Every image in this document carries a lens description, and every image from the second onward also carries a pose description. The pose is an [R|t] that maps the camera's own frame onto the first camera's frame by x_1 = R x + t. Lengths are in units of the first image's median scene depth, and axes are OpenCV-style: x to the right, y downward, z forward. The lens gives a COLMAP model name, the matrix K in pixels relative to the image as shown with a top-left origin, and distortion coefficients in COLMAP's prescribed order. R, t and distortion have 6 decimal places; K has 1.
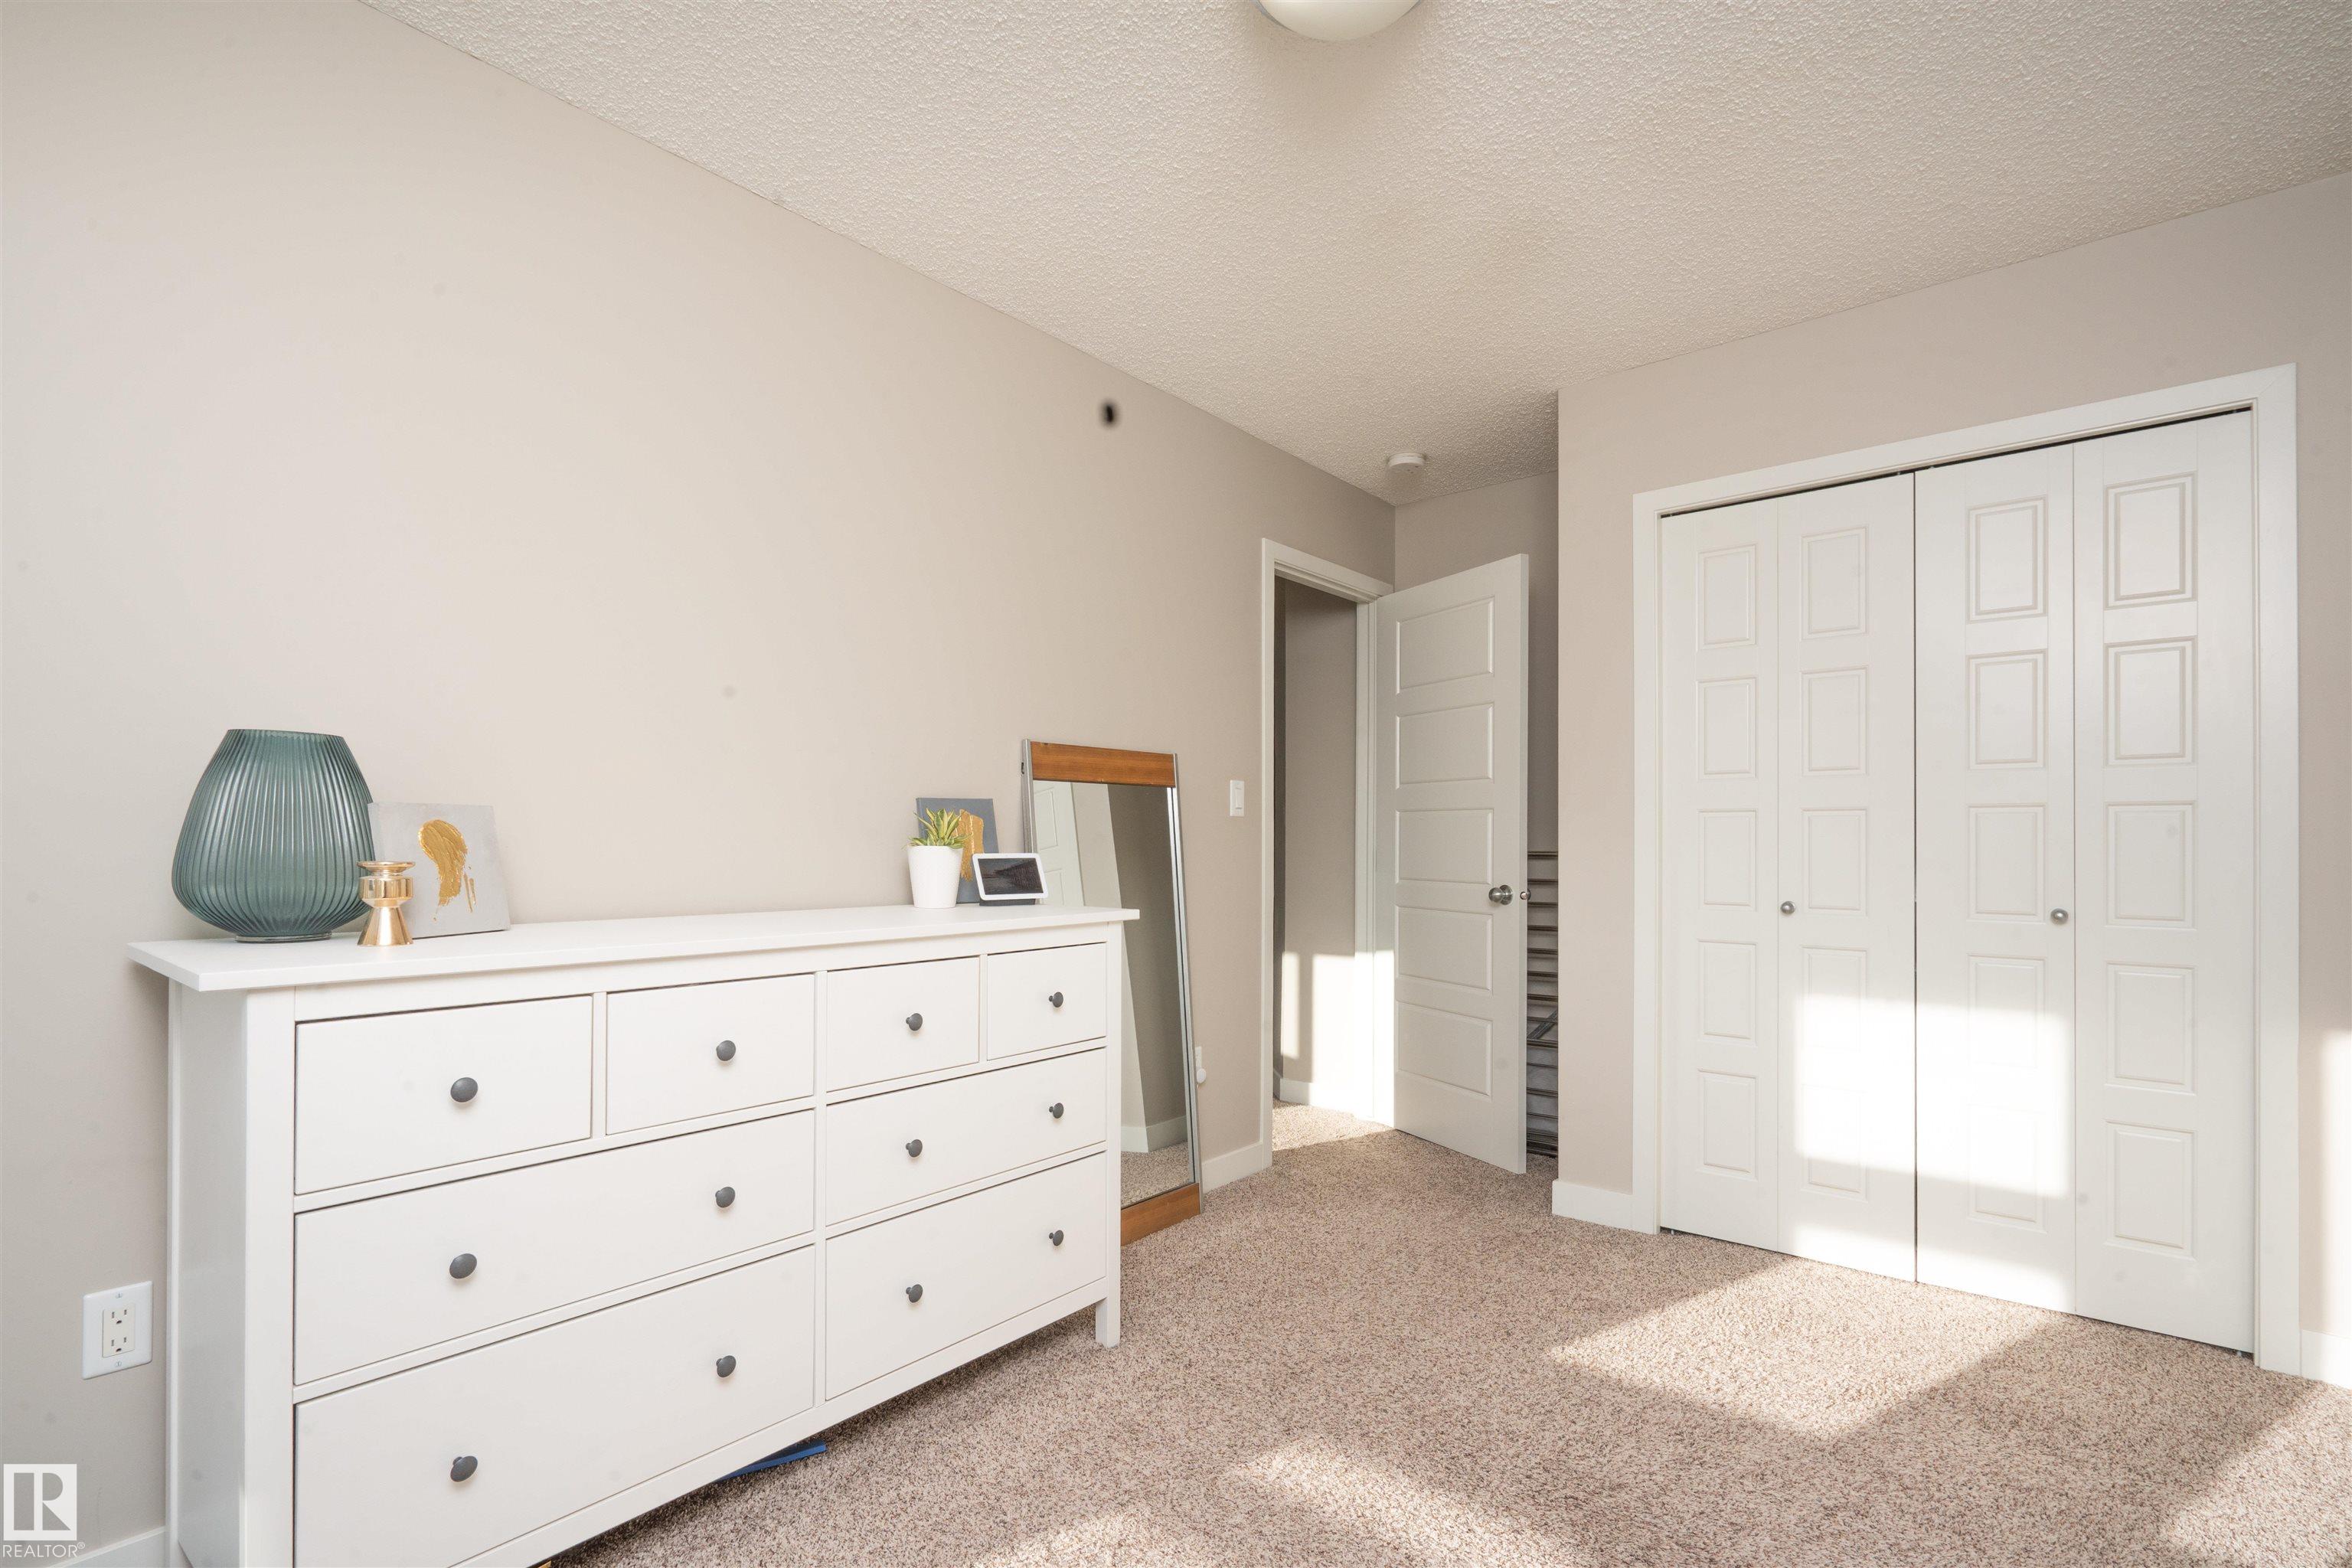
lens RADIAL K [[1090.7, 0, 1184.3], [0, 1090.7, 841.5], [0, 0, 1]] dist [0.000875, 0.000182]
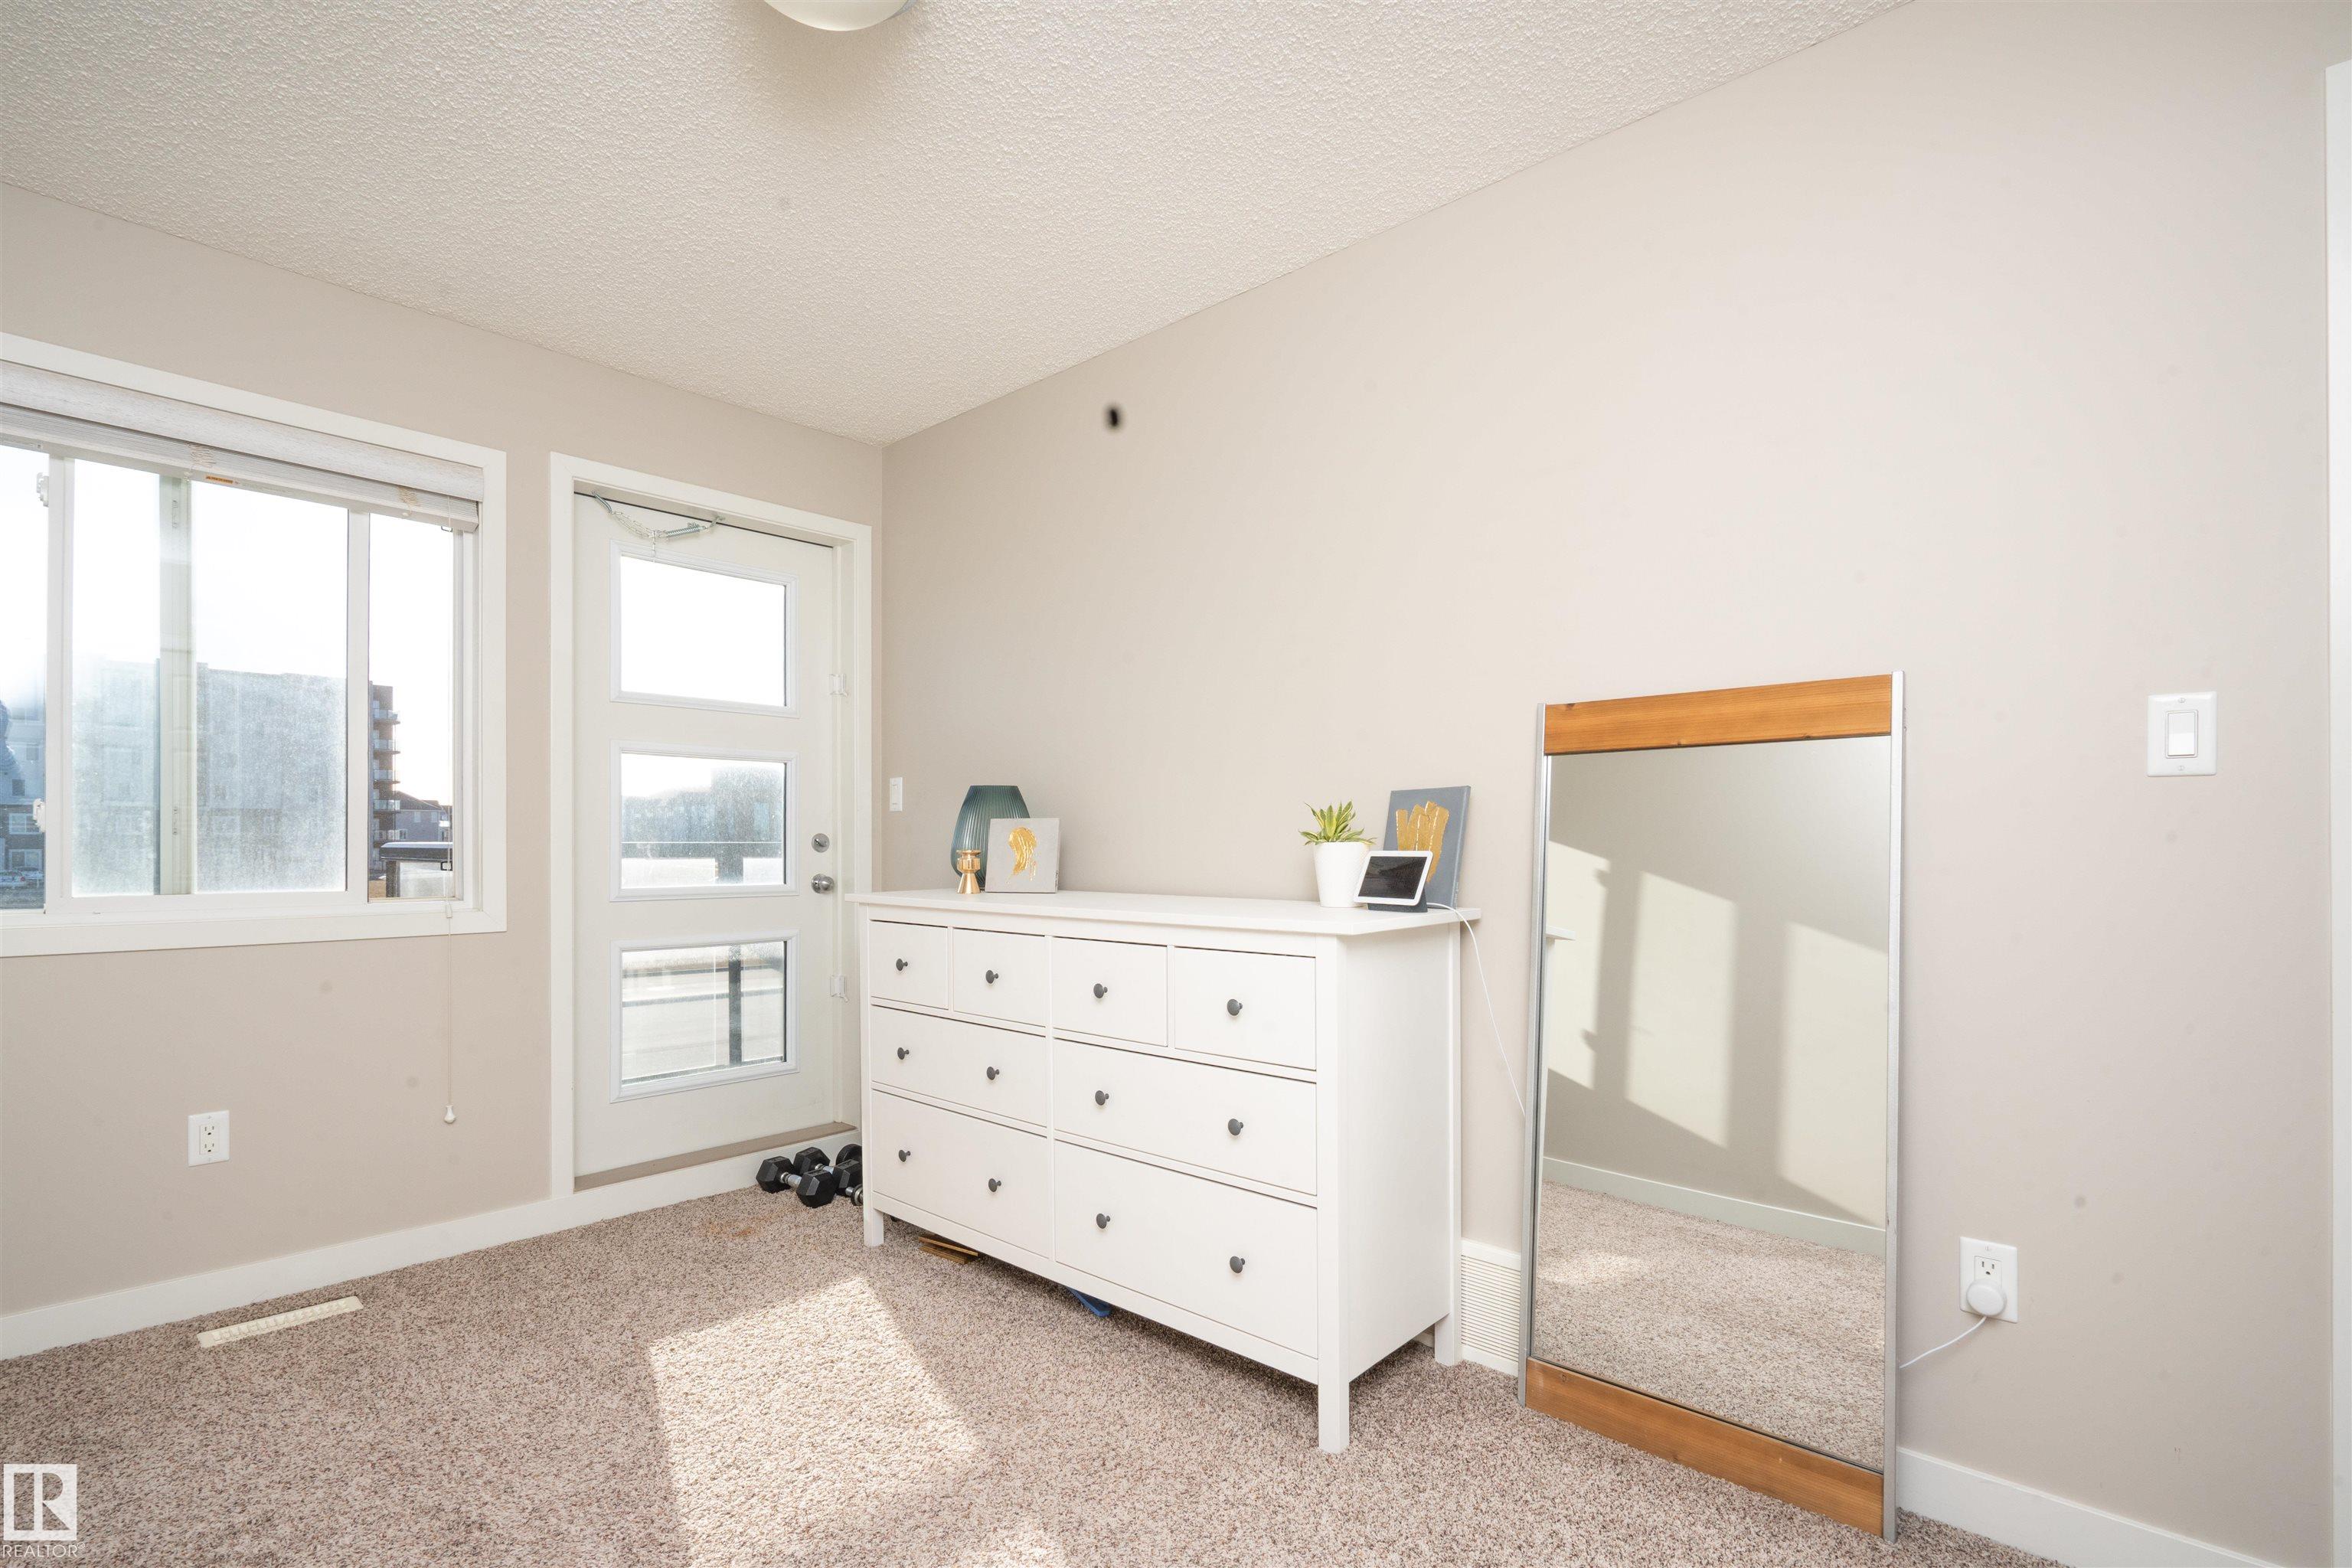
lens RADIAL K [[1090.7, 0, 1184.3], [0, 1090.7, 841.5], [0, 0, 1]] dist [0.000875, 0.000182]
pose [[-0.039714, 0.001639, -0.999210, 0.797339], [0.007858, 0.999968, 0.001328, 0.000889], [0.999180, -0.007799, -0.039726, 0.969772]]
